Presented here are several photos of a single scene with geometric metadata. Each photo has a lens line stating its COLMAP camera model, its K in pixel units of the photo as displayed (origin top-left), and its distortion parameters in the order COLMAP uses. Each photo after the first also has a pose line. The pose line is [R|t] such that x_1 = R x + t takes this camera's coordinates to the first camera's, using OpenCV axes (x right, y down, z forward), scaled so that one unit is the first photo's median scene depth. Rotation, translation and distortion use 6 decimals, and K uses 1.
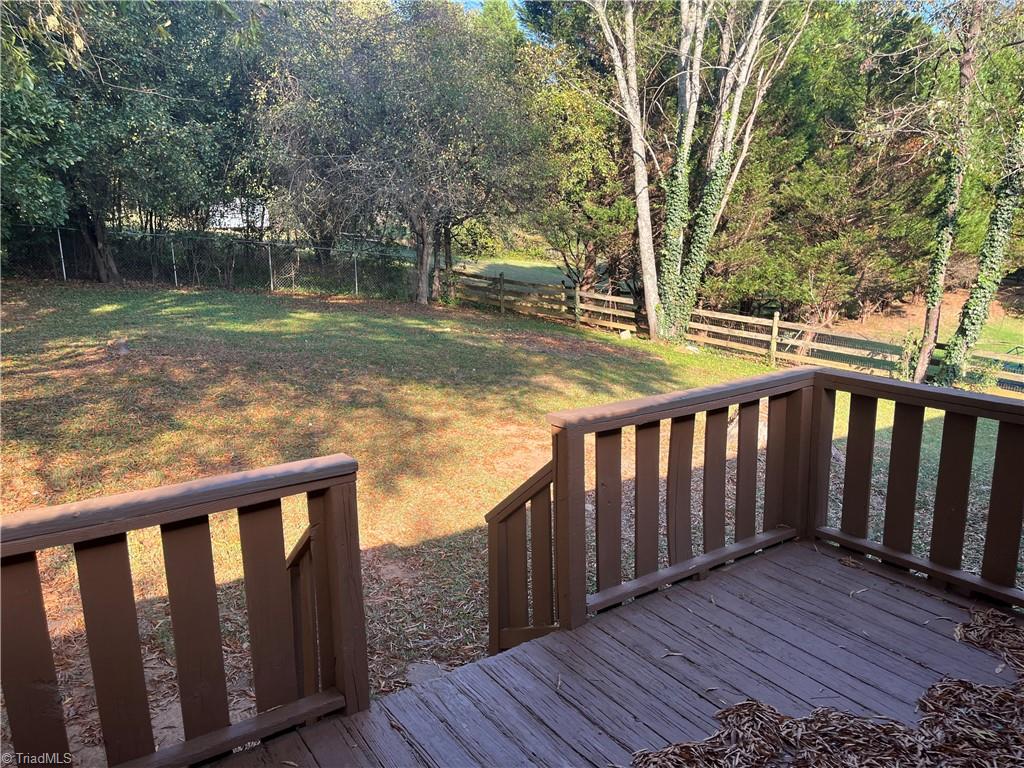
lens RADIAL K [[772.6, 0, 516.3], [0, 772.6, 389.9], [0, 0, 1]] dist [0.041046, -0.053256]
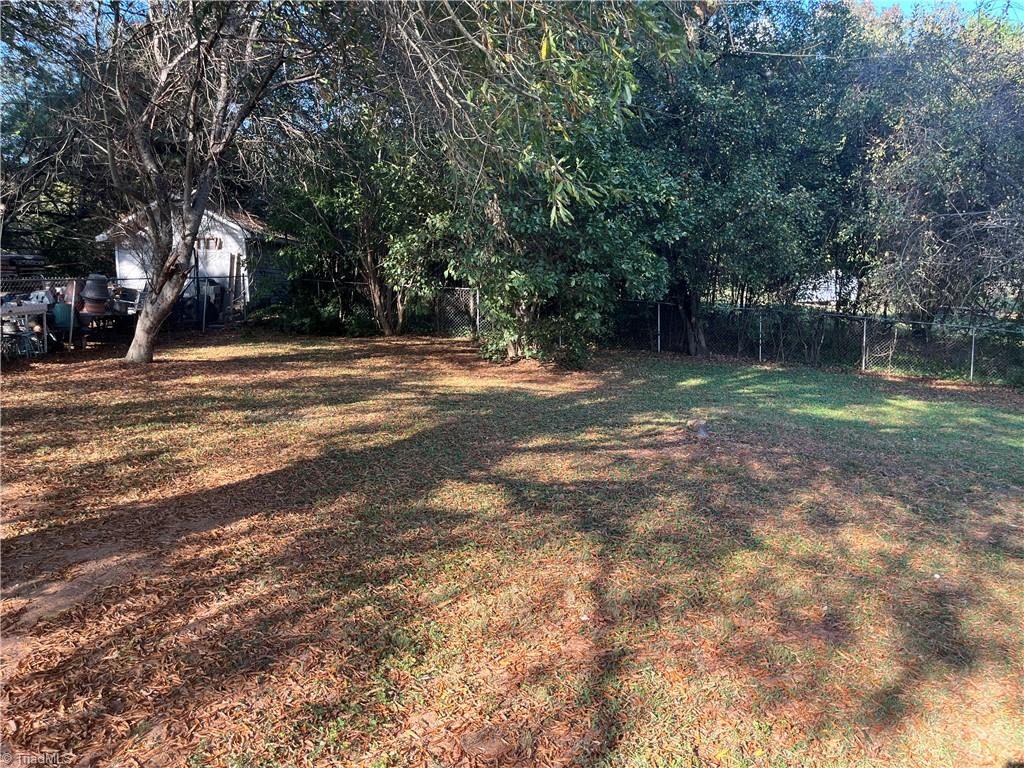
lens RADIAL K [[772.6, 0, 509.8], [0, 772.6, 386.2], [0, 0, 1]] dist [0.041046, -0.053256]
pose [[0.754314, 0.063176, -0.653467, -0.066400], [-0.127103, 0.990580, -0.050950, -0.023511], [0.644093, 0.121490, 0.755238, 0.126394]]
